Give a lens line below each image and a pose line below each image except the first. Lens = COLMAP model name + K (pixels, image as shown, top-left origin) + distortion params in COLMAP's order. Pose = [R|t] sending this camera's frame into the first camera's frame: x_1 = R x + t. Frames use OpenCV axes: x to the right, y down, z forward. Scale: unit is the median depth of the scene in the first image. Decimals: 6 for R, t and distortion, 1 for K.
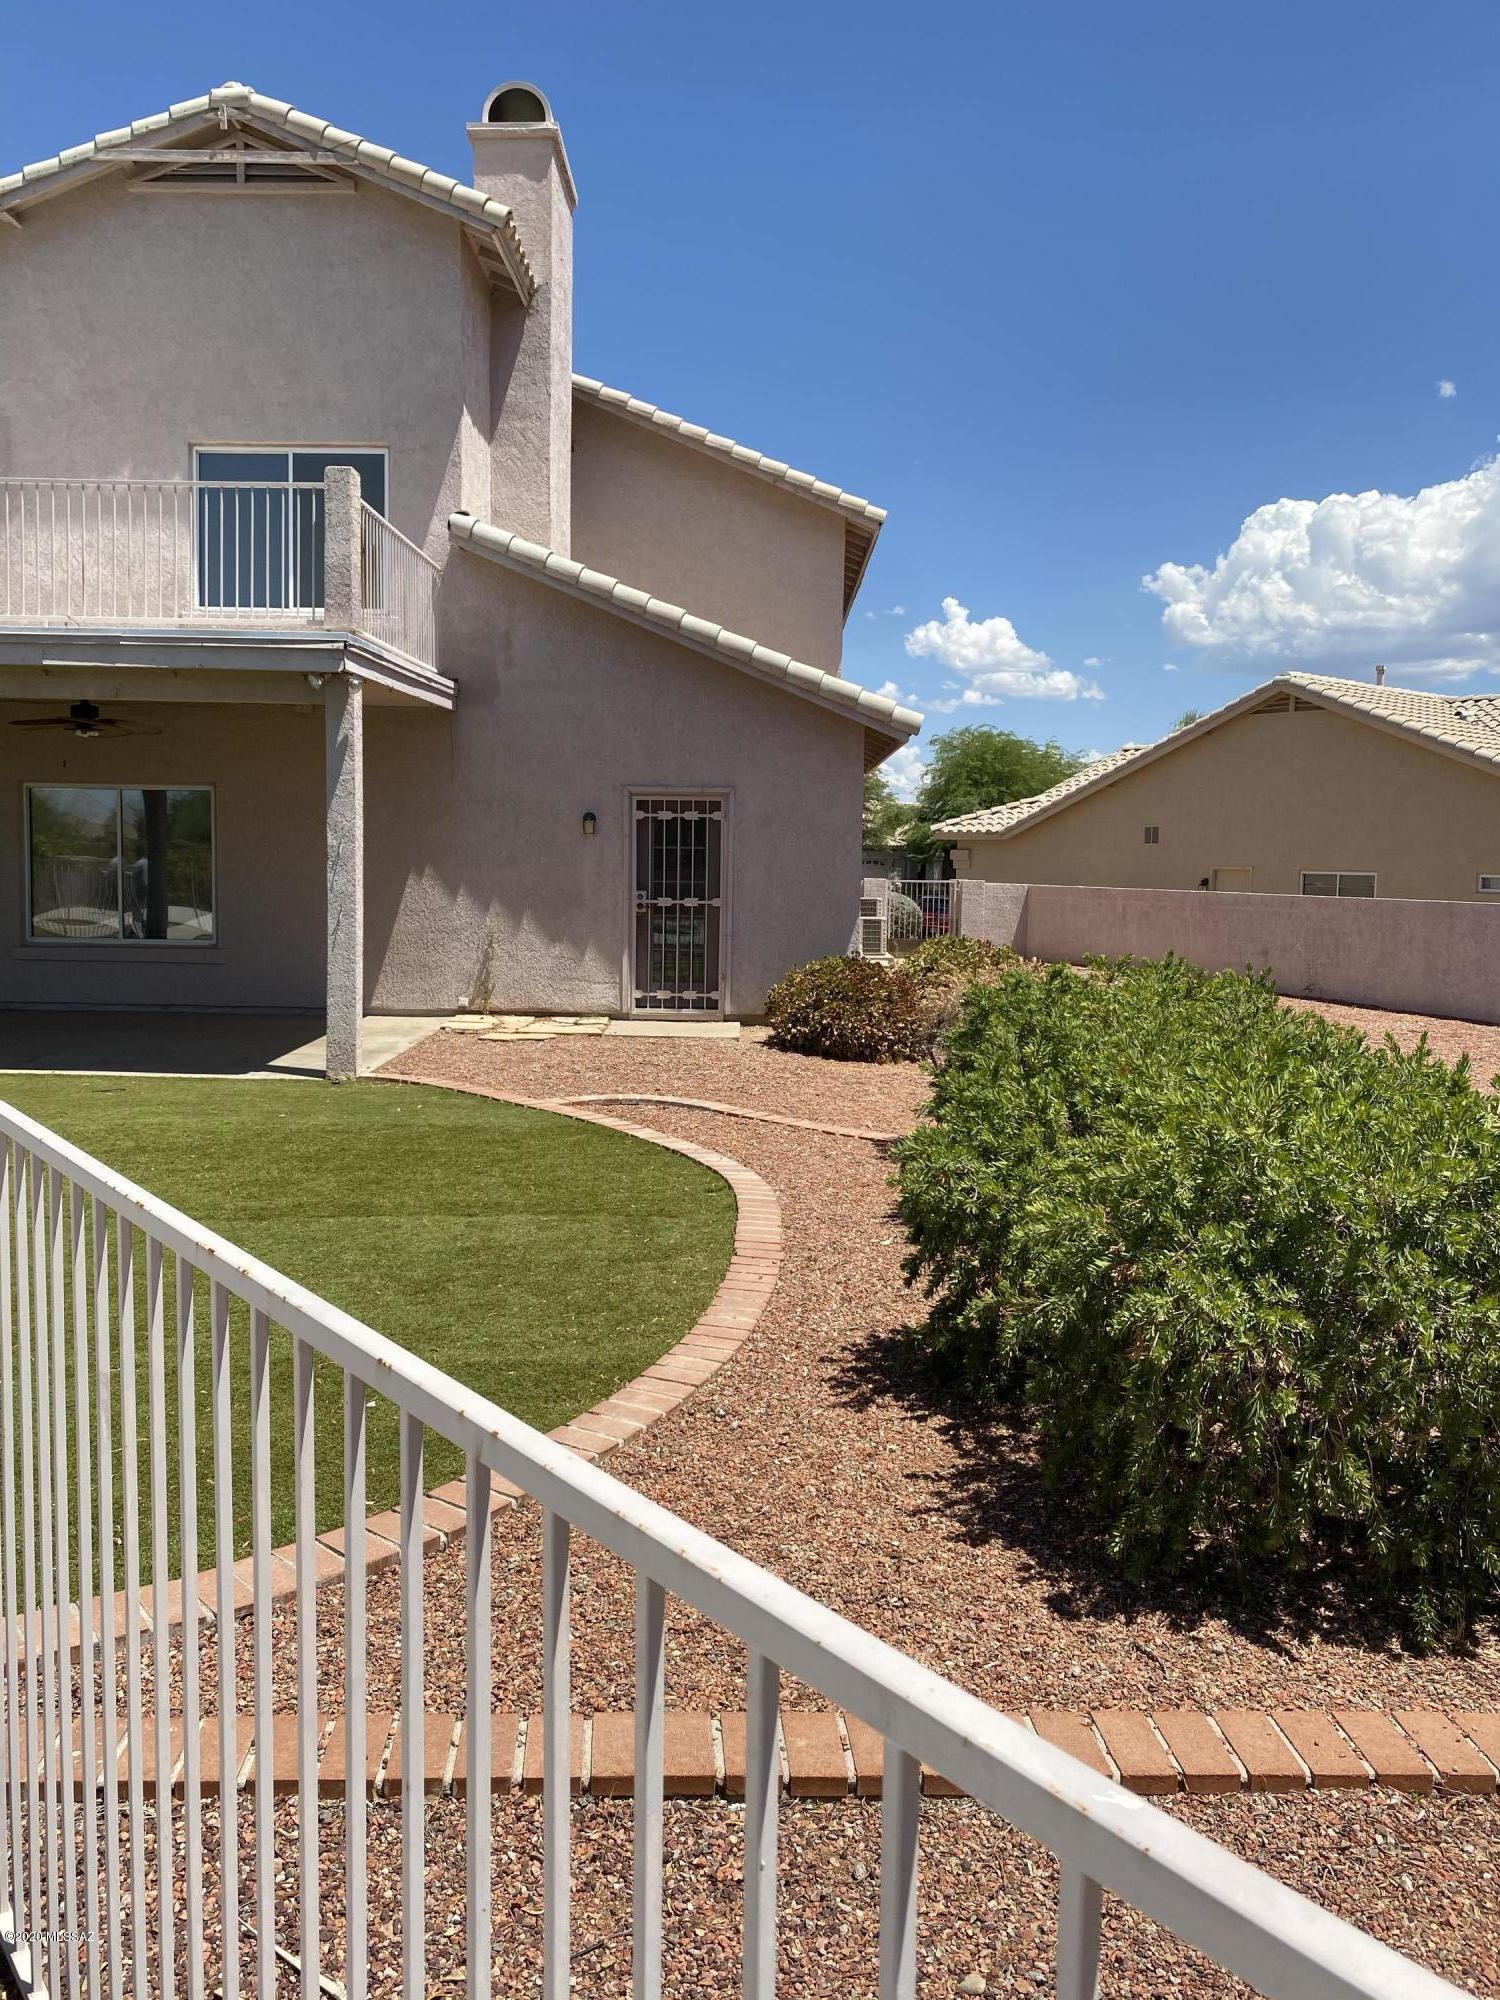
lens RADIAL K [[1533.7, 0, 724.5], [0, 1533.7, 979.0], [0, 0, 1]] dist [0.028461, -0.034780]
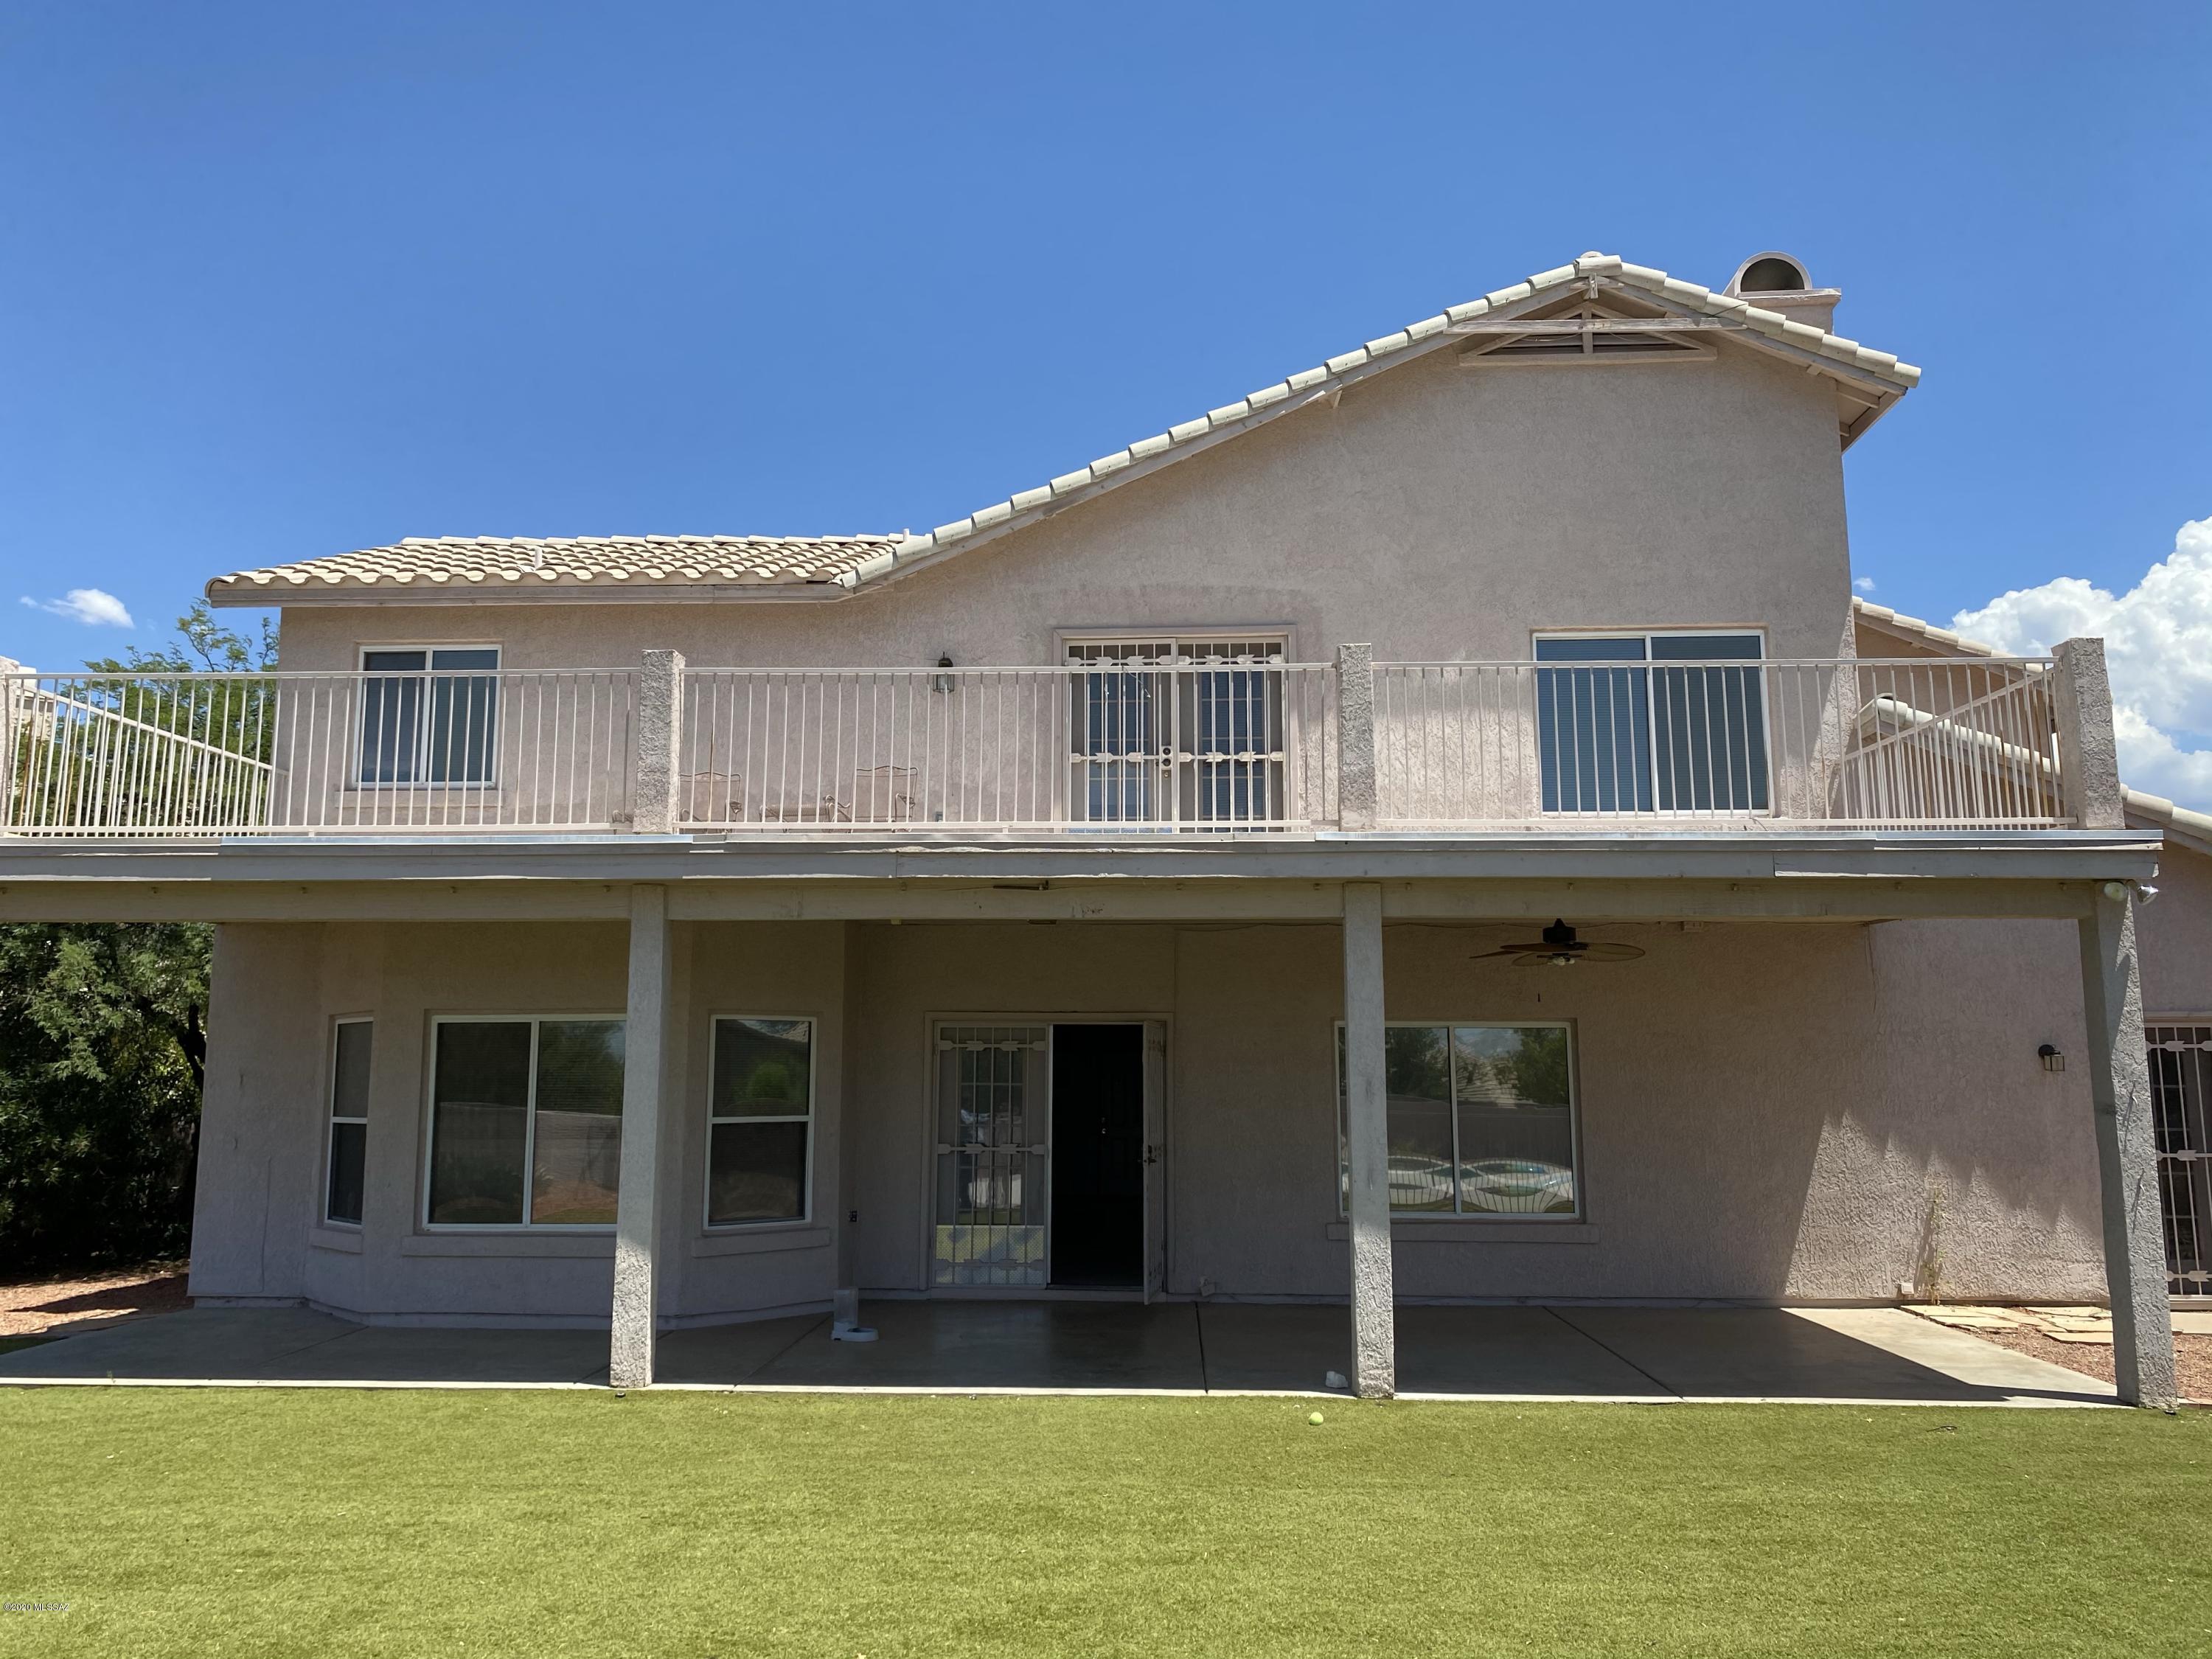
lens RADIAL K [[1696.2, 0, 1114.2], [0, 1696.2, 849.9], [0, 0, 1]] dist [0.028461, -0.034780]
pose [[0.999408, -0.022062, -0.026400, -0.570610], [0.015791, 0.975882, -0.217728, -0.021375], [0.030567, 0.217182, 0.975652, 0.084801]]
